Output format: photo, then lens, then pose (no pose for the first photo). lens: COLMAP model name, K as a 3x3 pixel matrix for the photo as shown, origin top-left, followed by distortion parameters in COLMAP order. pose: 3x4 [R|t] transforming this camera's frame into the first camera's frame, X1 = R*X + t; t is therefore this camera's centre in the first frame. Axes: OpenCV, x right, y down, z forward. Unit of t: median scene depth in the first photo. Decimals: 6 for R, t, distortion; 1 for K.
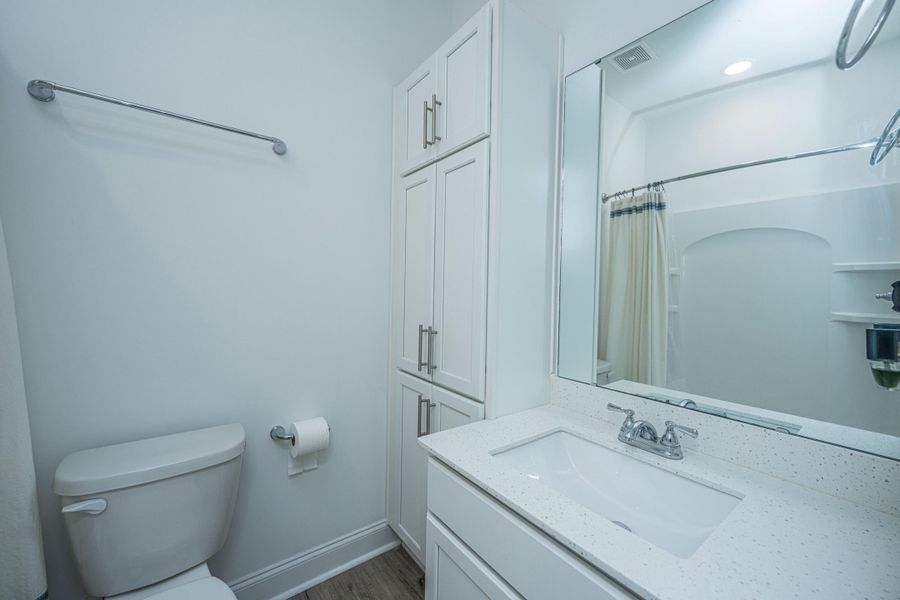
lens RADIAL K [[360.4, 0, 451.4], [0, 360.4, 291.2], [0, 0, 1]] dist [-0.001383, 0.000214]
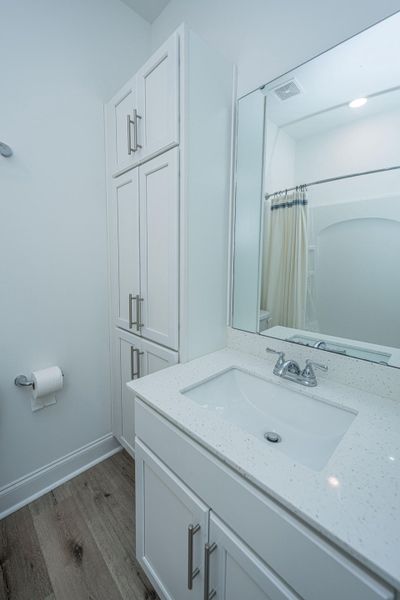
lens RADIAL K [[240.2, 0, 192.2], [0, 240.2, 282.0], [0, 0, 1]] dist [-0.001383, 0.000214]
pose [[0.994675, -0.027408, 0.099346, 0.053467], [0.018129, 0.995489, 0.093127, -0.027843], [-0.101451, -0.090830, 0.990685, 0.112333]]
